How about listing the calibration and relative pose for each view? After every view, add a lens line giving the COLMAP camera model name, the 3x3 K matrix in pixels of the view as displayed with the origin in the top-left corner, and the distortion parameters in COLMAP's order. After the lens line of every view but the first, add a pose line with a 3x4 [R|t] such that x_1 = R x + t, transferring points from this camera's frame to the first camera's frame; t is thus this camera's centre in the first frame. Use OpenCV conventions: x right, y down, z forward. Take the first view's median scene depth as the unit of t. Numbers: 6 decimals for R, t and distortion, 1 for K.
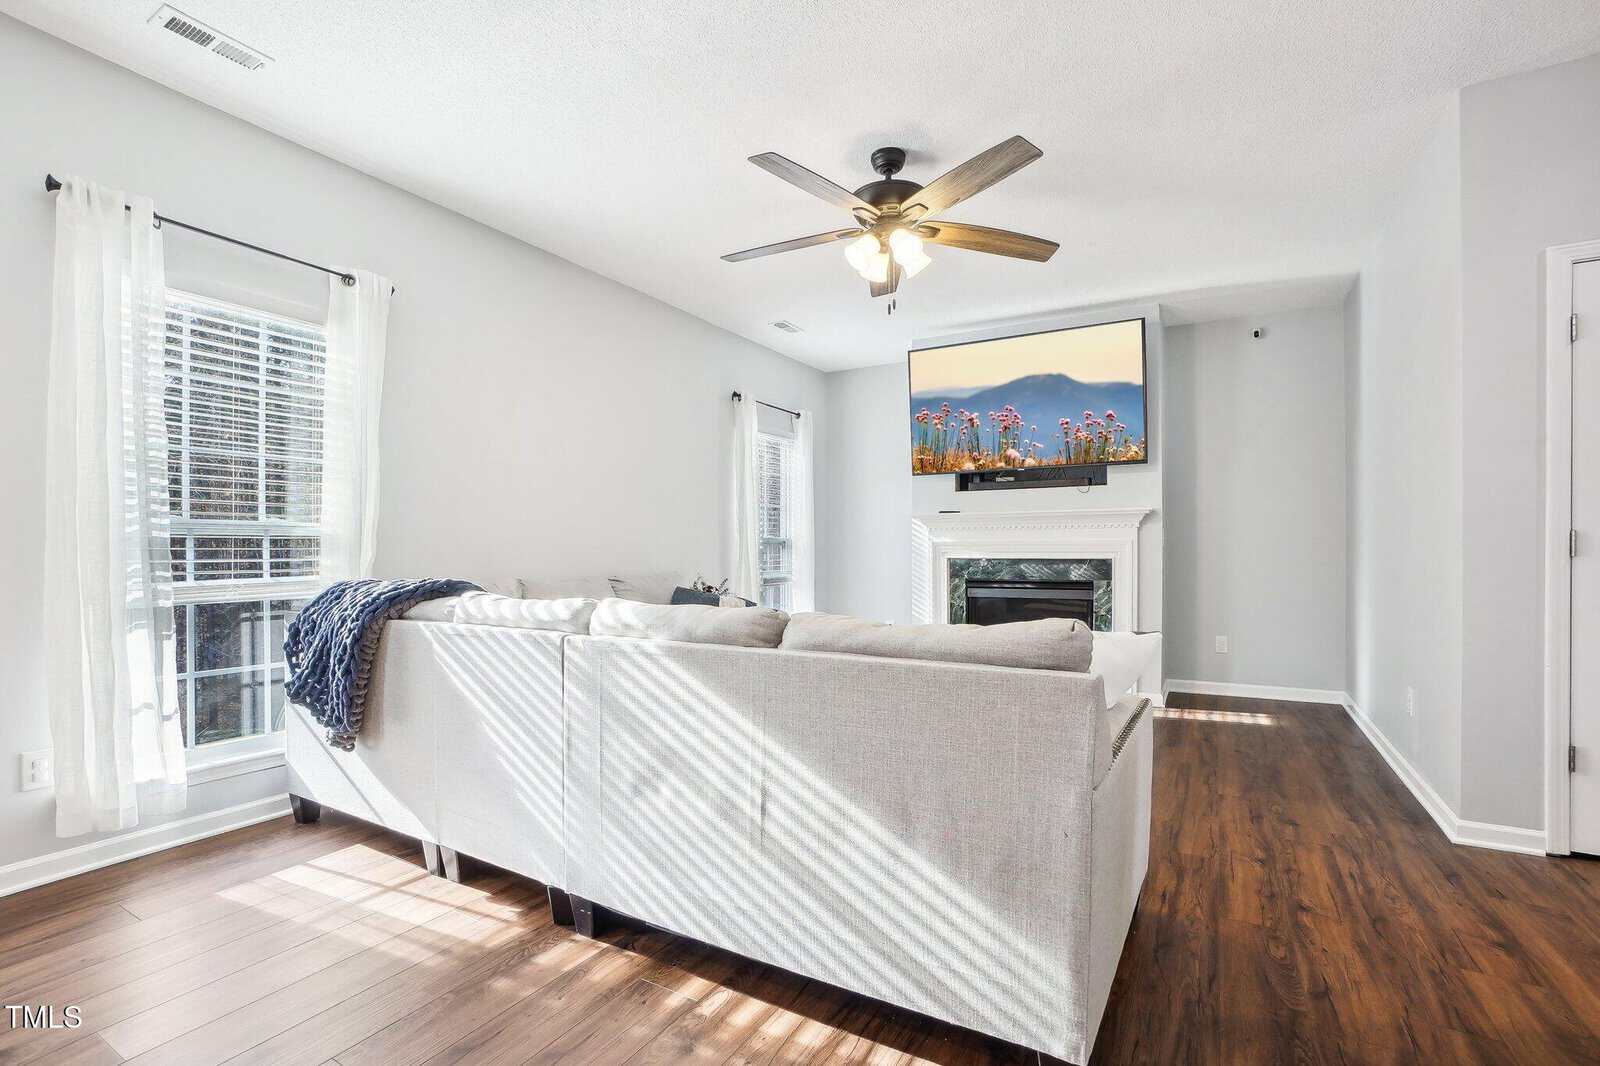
lens RADIAL K [[735.7, 0, 799.8], [0, 735.7, 557.9], [0, 0, 1]] dist [-0.071282, 0.027179]
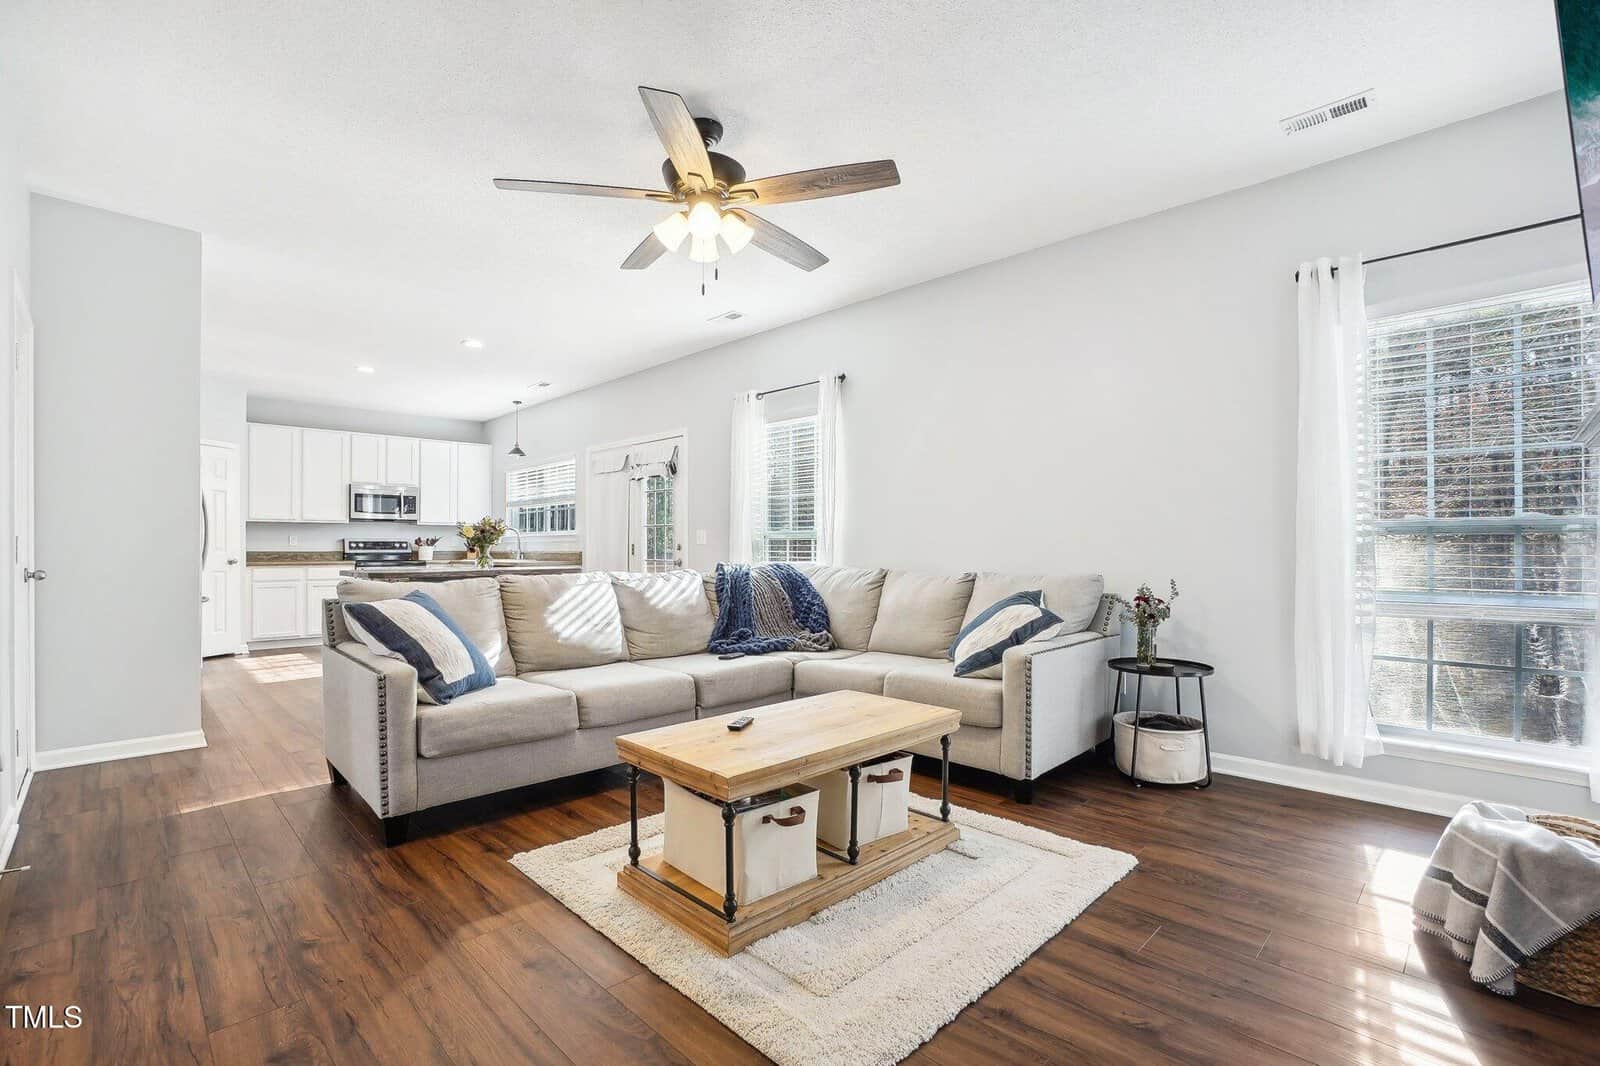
lens RADIAL K [[722.7, 0, 808.2], [0, 722.7, 553.3], [0, 0, 1]] dist [-0.107297, 0.041435]
pose [[-0.253344, 0.010830, -0.967316, 1.088032], [-0.007007, 0.999891, 0.013029, -0.016600], [0.967351, 0.010079, -0.253240, 1.525310]]
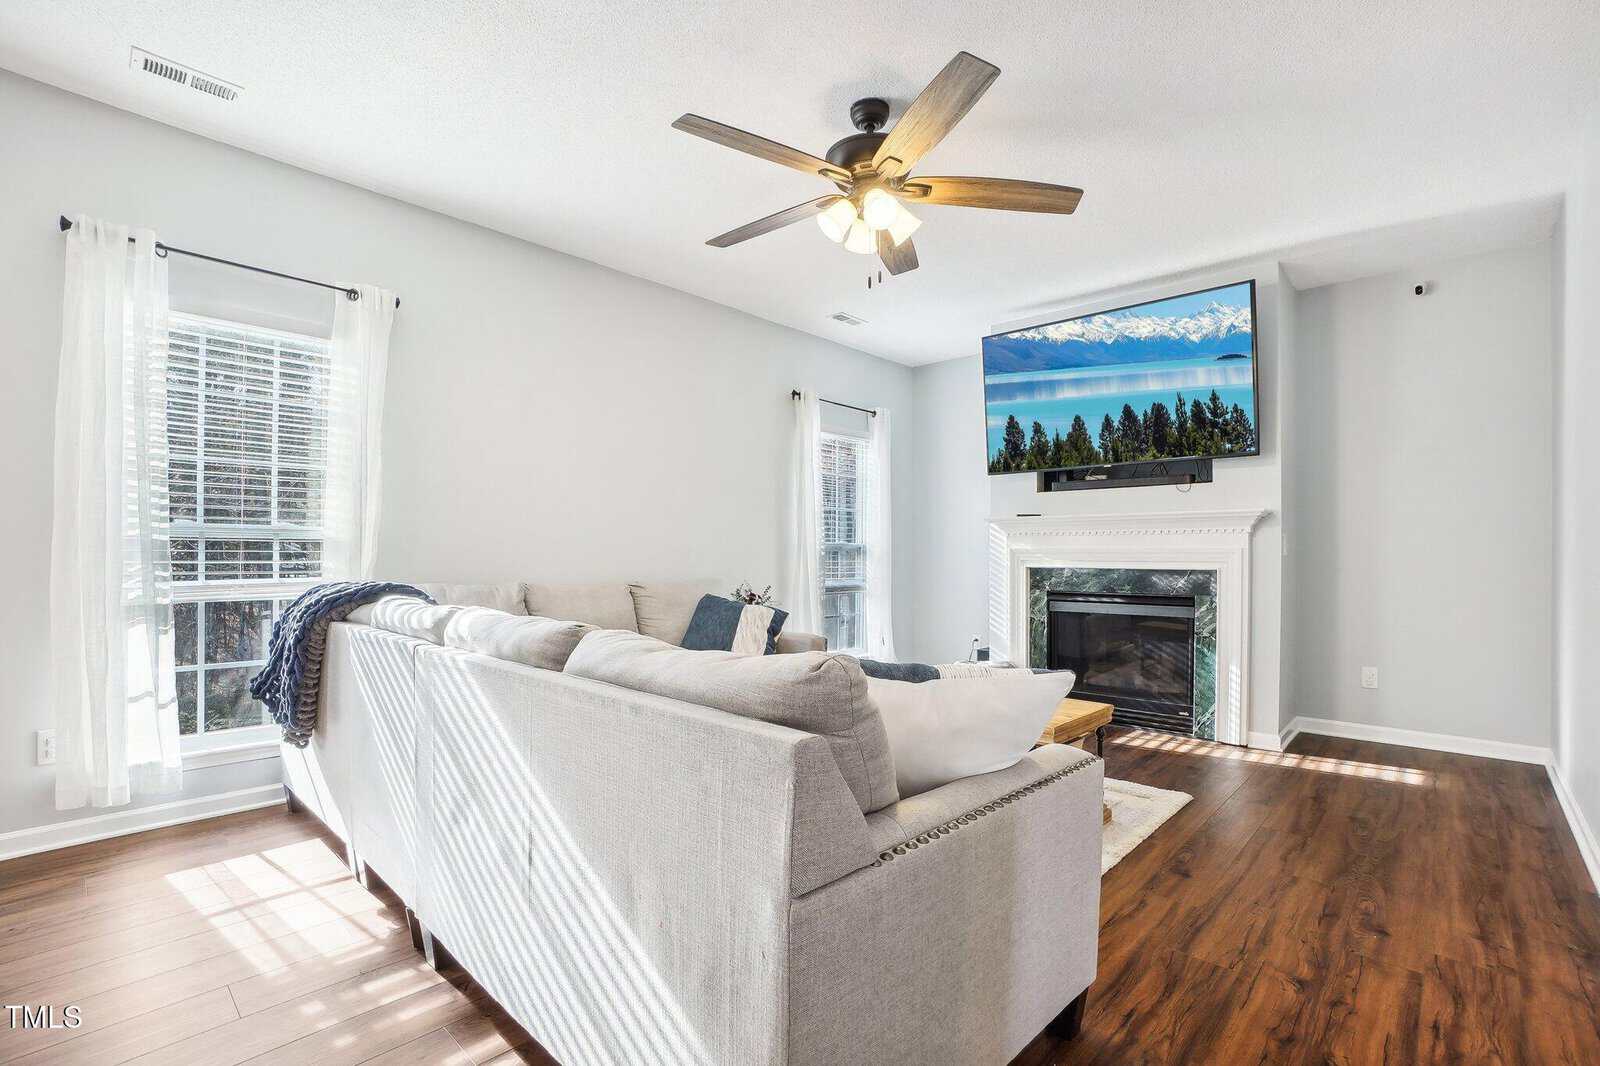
lens RADIAL K [[735.7, 0, 799.8], [0, 735.7, 557.9], [0, 0, 1]] dist [-0.071282, 0.027179]
pose [[0.973502, 0.008410, -0.228524, 0.271372], [-0.010299, 0.999922, -0.007073, -0.003425], [0.228447, 0.009239, 0.973512, 0.146960]]
